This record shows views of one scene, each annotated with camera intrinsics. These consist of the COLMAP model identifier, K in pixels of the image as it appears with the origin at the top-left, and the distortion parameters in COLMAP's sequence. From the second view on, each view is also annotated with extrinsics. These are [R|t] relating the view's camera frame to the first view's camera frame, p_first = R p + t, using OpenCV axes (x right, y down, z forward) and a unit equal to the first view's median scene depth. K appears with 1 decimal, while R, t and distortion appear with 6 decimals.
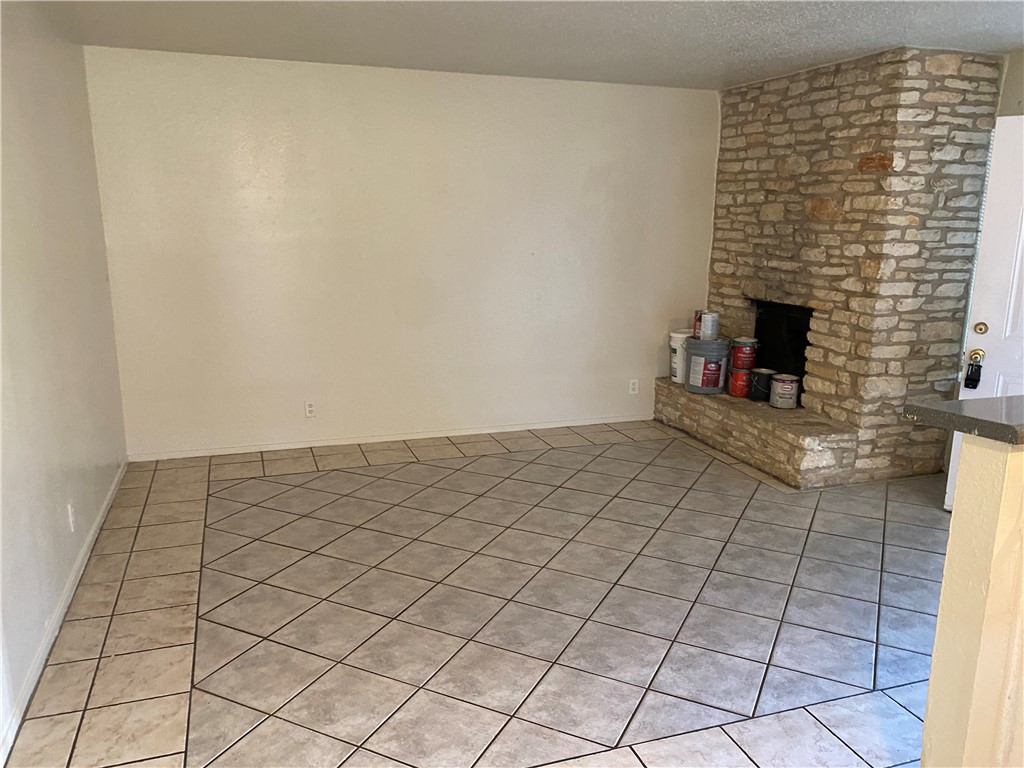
lens RADIAL K [[784.0, 0, 512.0], [0, 784.0, 384.0], [0, 0, 1]] dist [0.003727, 0.001246]
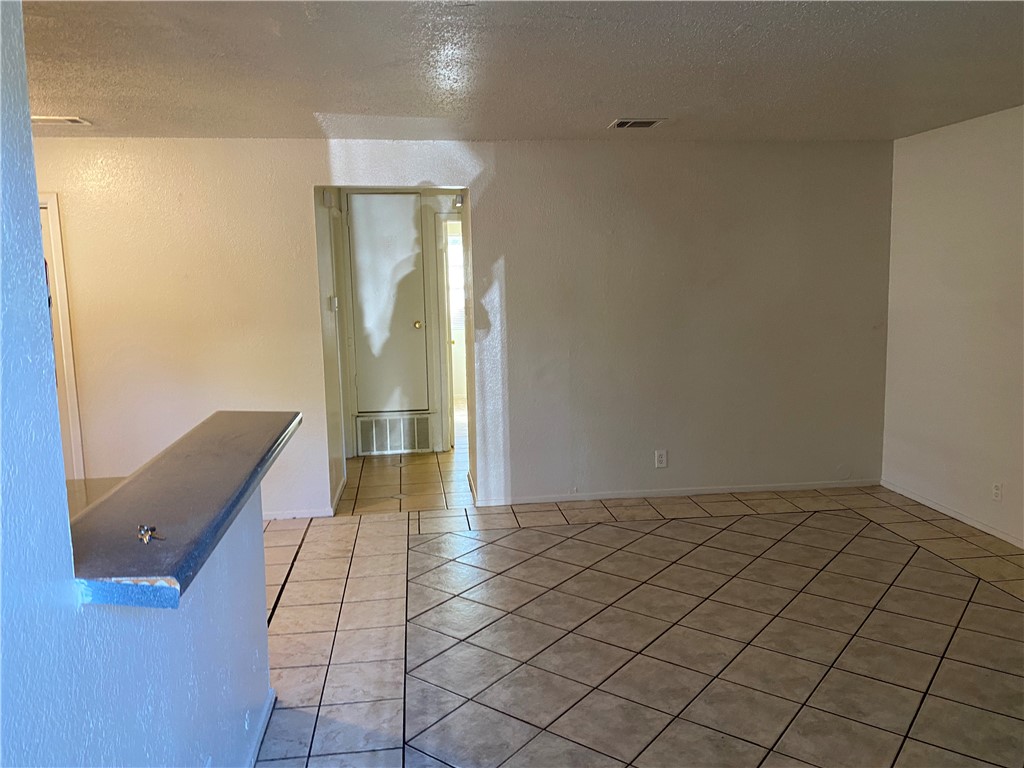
lens RADIAL K [[784.0, 0, 512.0], [0, 784.0, 384.0], [0, 0, 1]] dist [0.003727, 0.001246]
pose [[-0.197956, 0.134787, -0.970899, 0.972968], [-0.193646, 0.965602, 0.173534, -0.187592], [0.960893, 0.222363, -0.165046, 0.858738]]
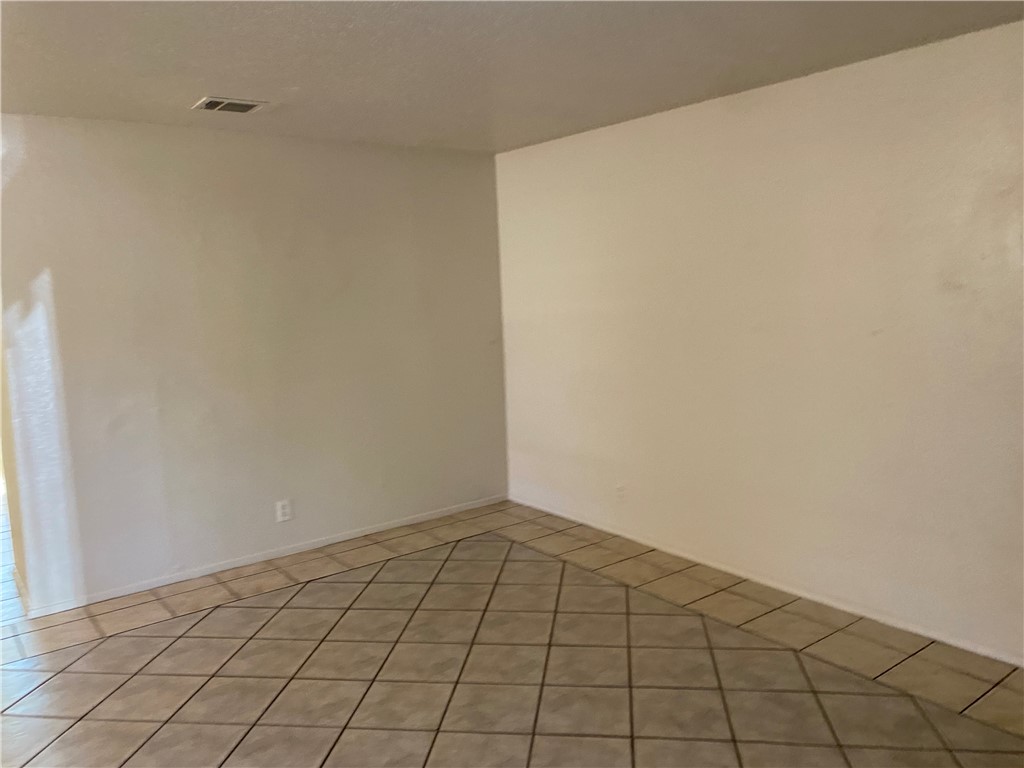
lens RADIAL K [[798.5, 0, 525.1], [0, 798.5, 365.2], [0, 0, 1]] dist [-0.004526, 0.008885]
pose [[0.336416, 0.084453, -0.937919, 0.795317], [-0.167581, 0.985443, 0.028623, -0.174576], [0.926683, 0.147548, 0.345671, 0.800046]]
